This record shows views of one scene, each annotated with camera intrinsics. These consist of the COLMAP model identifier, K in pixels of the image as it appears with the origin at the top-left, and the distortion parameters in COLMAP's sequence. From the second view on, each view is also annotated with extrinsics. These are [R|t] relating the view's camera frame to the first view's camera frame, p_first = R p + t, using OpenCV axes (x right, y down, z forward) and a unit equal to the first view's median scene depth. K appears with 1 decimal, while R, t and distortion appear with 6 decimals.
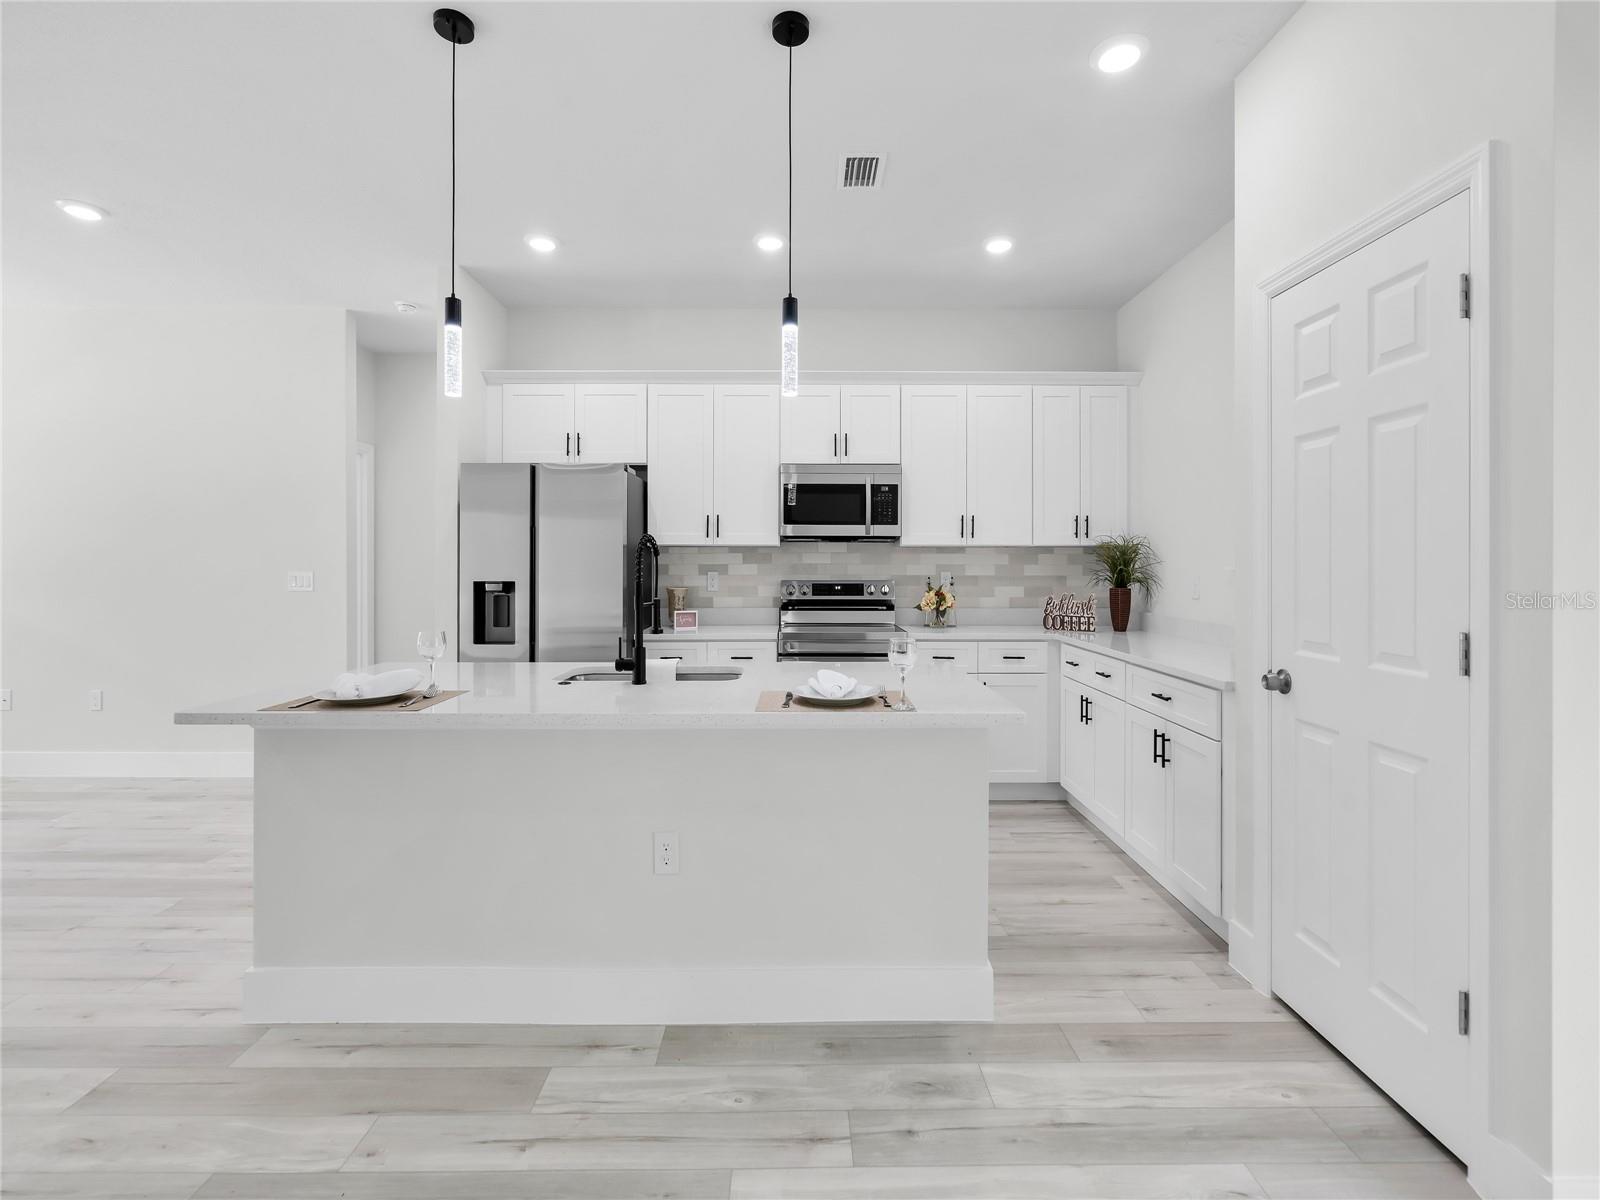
lens RADIAL K [[733.6, 0, 802.7], [0, 733.6, 564.9], [0, 0, 1]] dist [-0.001116, -0.000086]
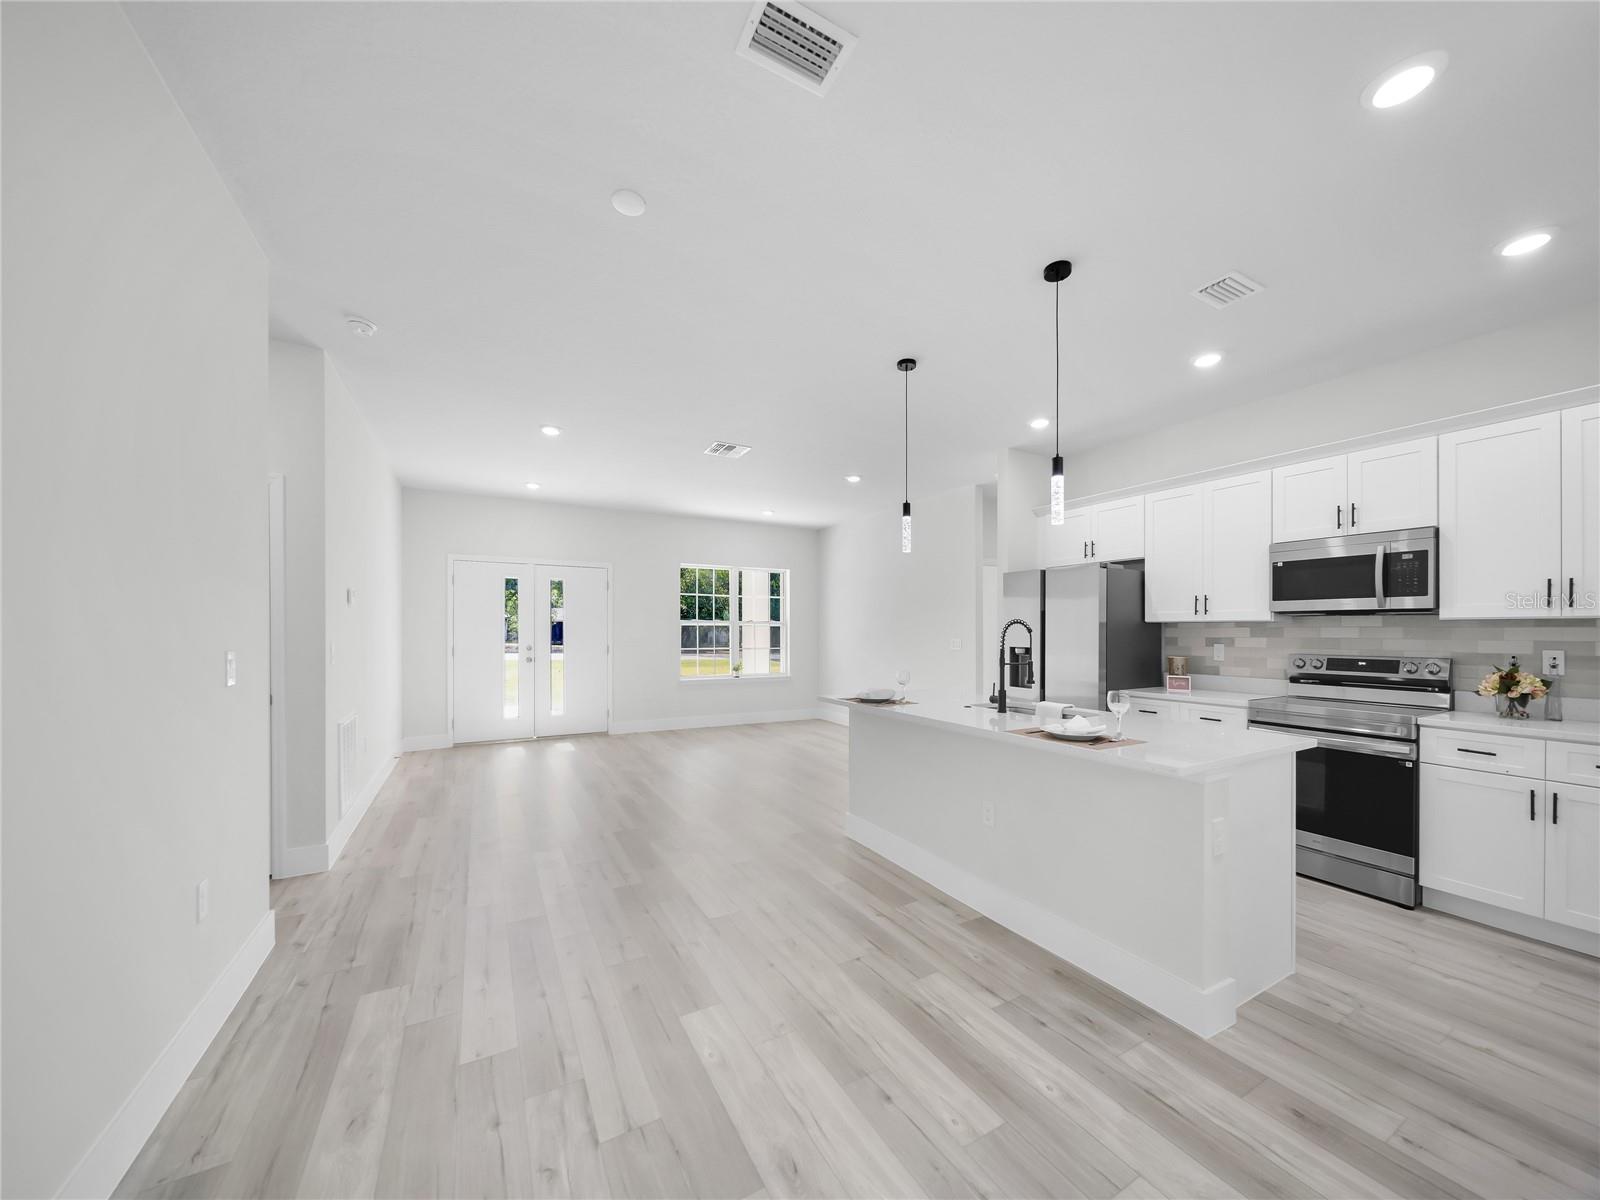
lens RADIAL K [[572.9, 0, 797.7], [0, 572.9, 630.6], [0, 0, 1]] dist [-0.000889, -0.000186]
pose [[0.476844, 0.001214, -0.878987, 0.370132], [-0.004647, 0.999989, -0.001140, -0.007842], [0.878976, 0.004629, 0.476844, 0.002358]]
